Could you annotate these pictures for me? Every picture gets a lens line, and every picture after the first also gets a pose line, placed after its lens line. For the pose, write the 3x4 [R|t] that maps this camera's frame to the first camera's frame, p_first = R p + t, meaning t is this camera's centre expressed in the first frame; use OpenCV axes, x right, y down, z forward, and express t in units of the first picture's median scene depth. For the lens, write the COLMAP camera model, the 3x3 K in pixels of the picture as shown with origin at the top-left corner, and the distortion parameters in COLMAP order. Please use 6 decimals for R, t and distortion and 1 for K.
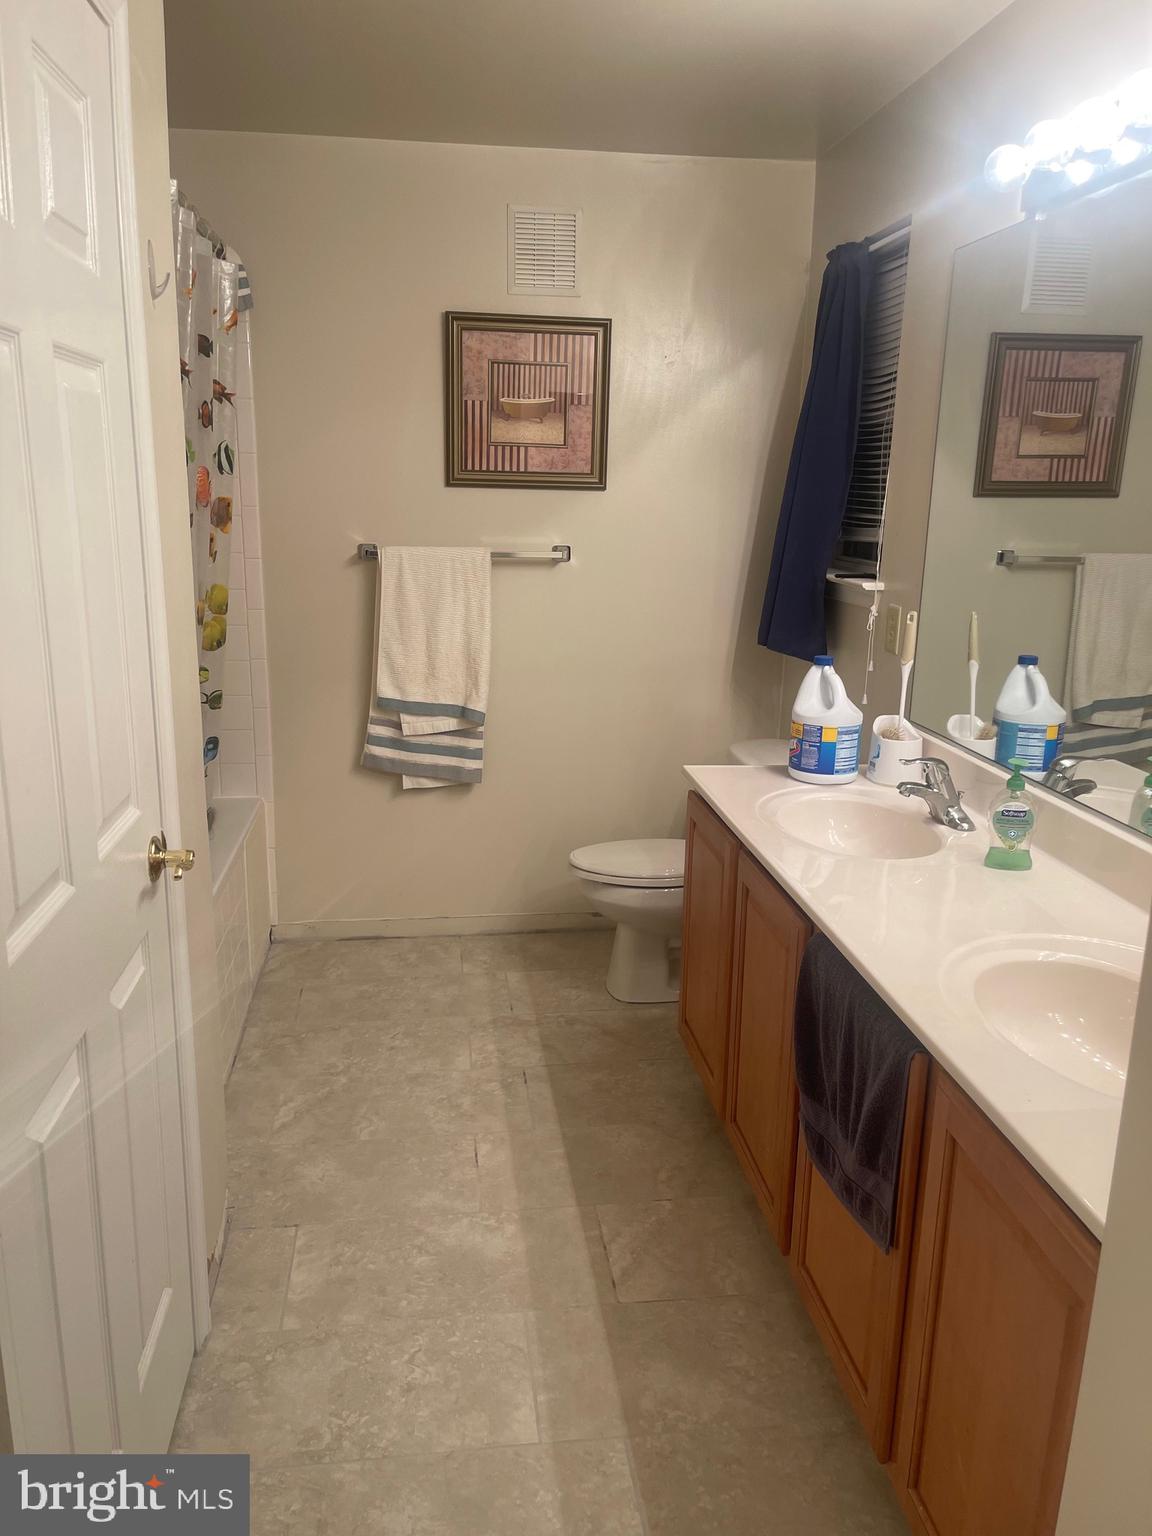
lens RADIAL K [[1135.9, 0, 576.0], [0, 1135.9, 768.0], [0, 0, 1]] dist [-0.002301, -0.003815]
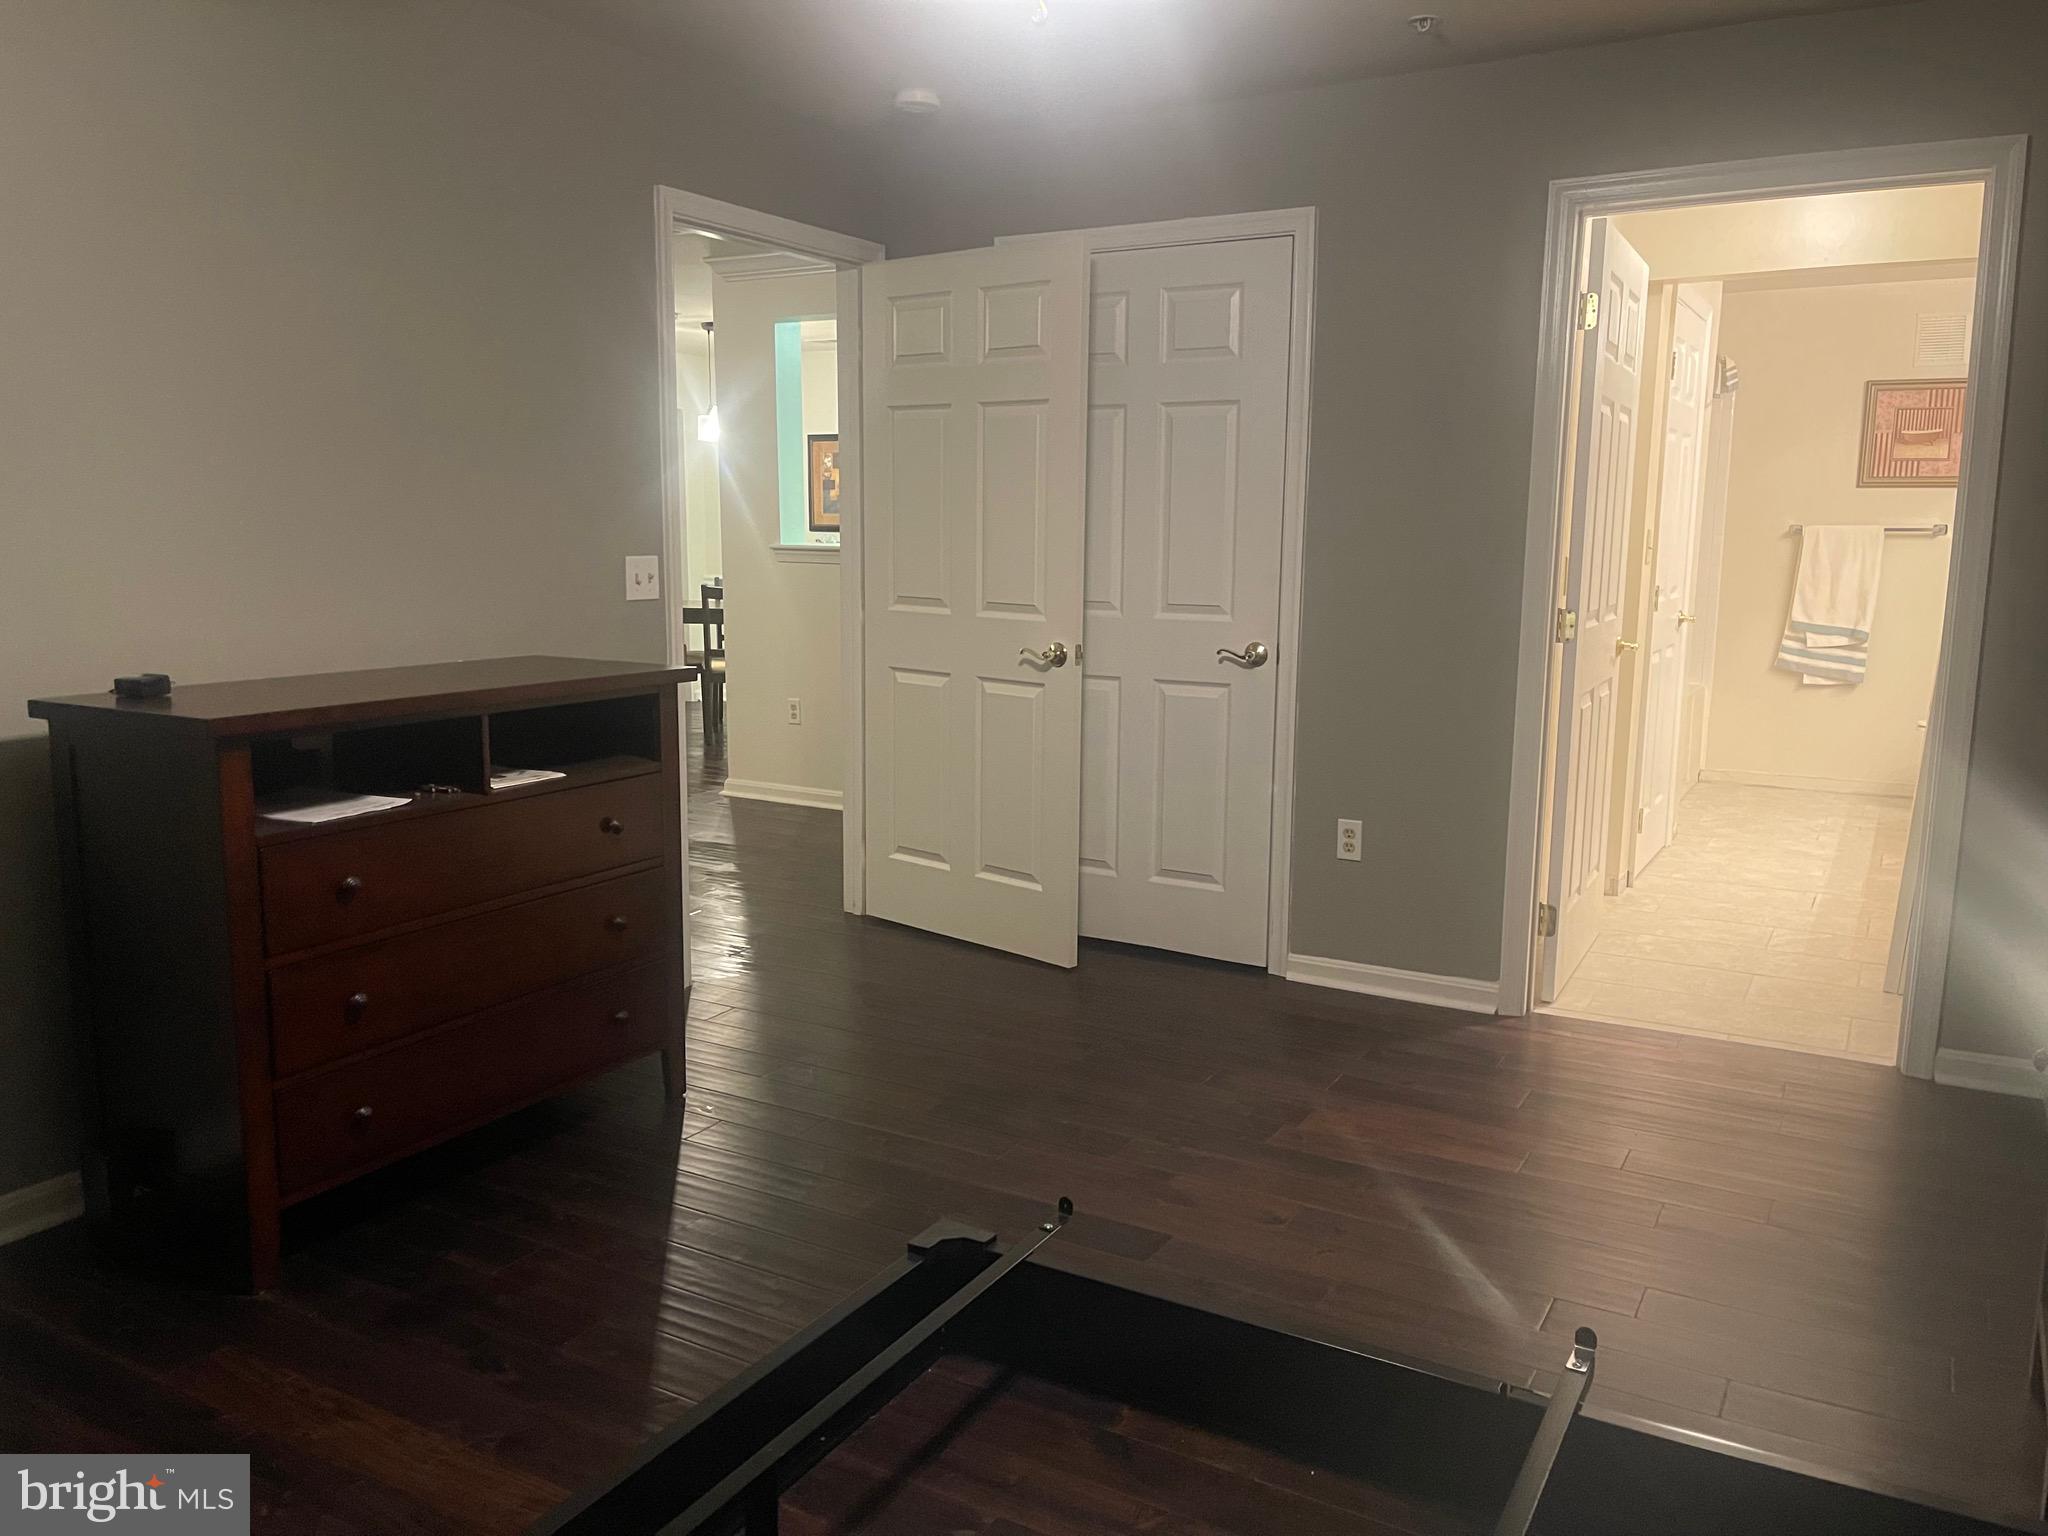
lens RADIAL K [[1520.0, 0, 1022.4], [0, 1520.0, 756.6], [0, 0, 1]] dist [0.041314, -0.001542]
pose [[0.787689, 0.083373, -0.610405, 0.298192], [-0.146355, 0.987760, -0.053947, 0.390949], [0.598436, 0.131830, 0.790250, -1.284258]]
